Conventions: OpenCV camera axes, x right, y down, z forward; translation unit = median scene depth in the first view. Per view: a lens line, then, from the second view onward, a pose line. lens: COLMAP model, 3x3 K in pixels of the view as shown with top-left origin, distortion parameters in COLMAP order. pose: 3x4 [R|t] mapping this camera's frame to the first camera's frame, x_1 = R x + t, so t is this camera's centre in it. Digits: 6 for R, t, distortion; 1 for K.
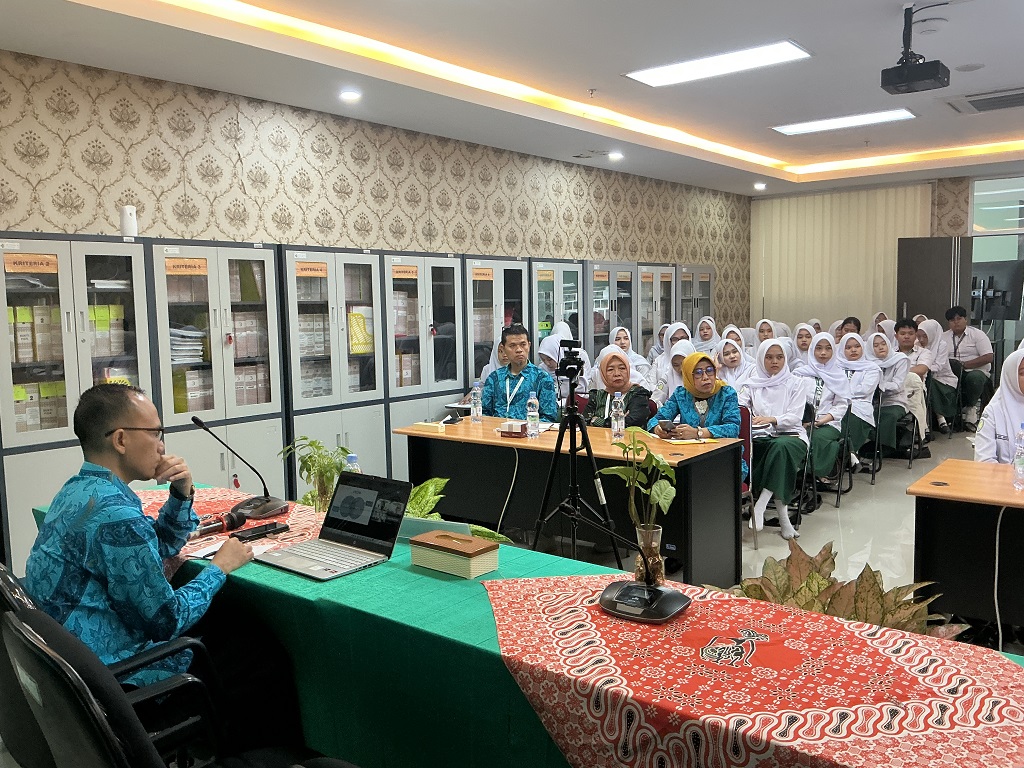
lens RADIAL K [[847.5, 0, 512.0], [0, 847.5, 384.0], [0, 0, 1]] dist [0.134145, -0.272312]
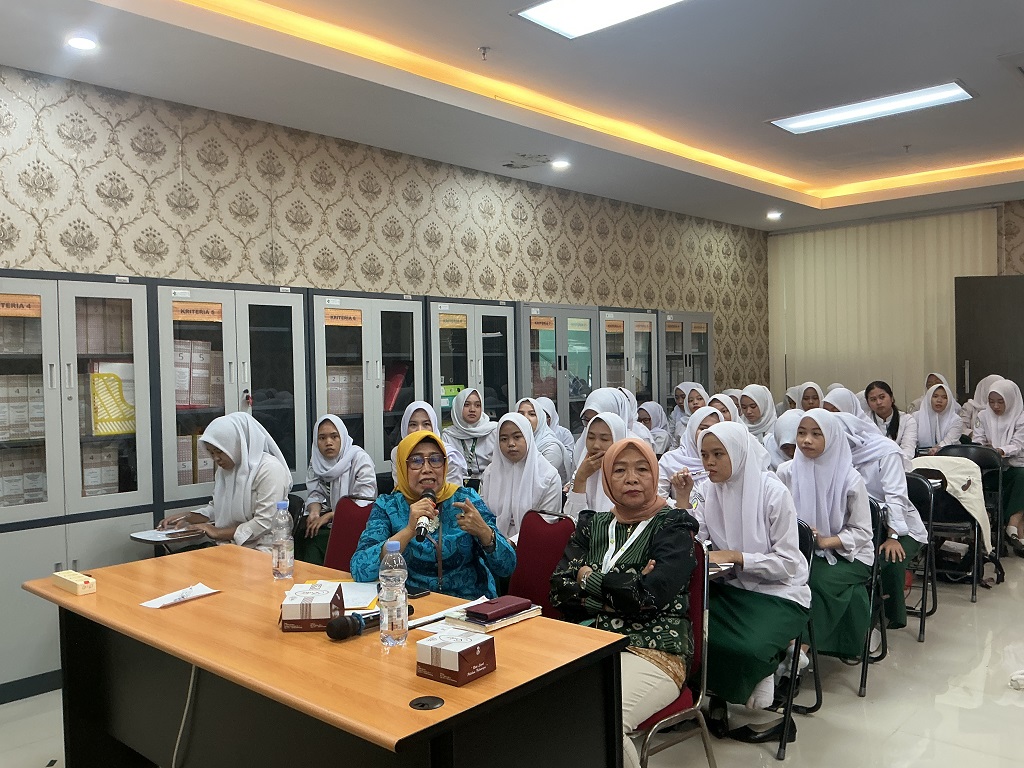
lens RADIAL K [[847.5, 0, 512.0], [0, 847.5, 384.0], [0, 0, 1]] dist [0.134145, -0.272312]
pose [[0.998100, -0.000591, -0.061608, 0.108589], [-0.003883, 0.997363, -0.072468, -0.018175], [0.061488, 0.072569, 0.995466, 0.233747]]
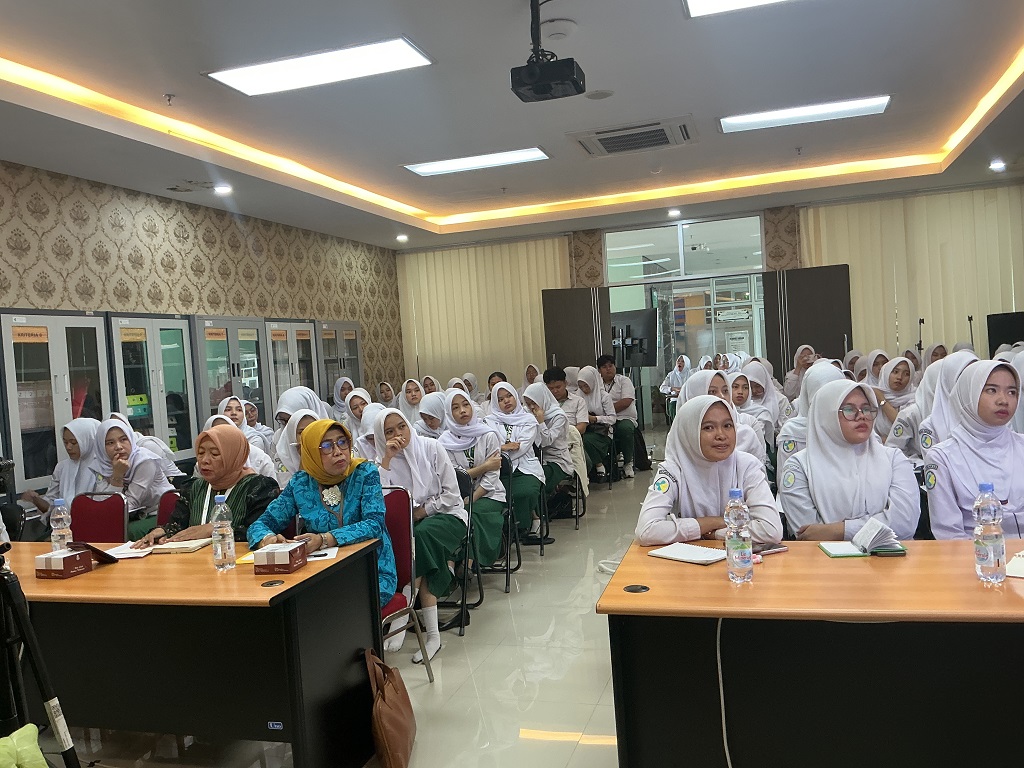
lens RADIAL K [[847.5, 0, 512.0], [0, 847.5, 384.0], [0, 0, 1]] dist [0.134145, -0.272312]
pose [[0.926731, -0.057118, 0.371359, 0.052719], [0.086148, 0.994349, -0.062045, -0.004781], [-0.365716, 0.089491, 0.926414, 0.128708]]
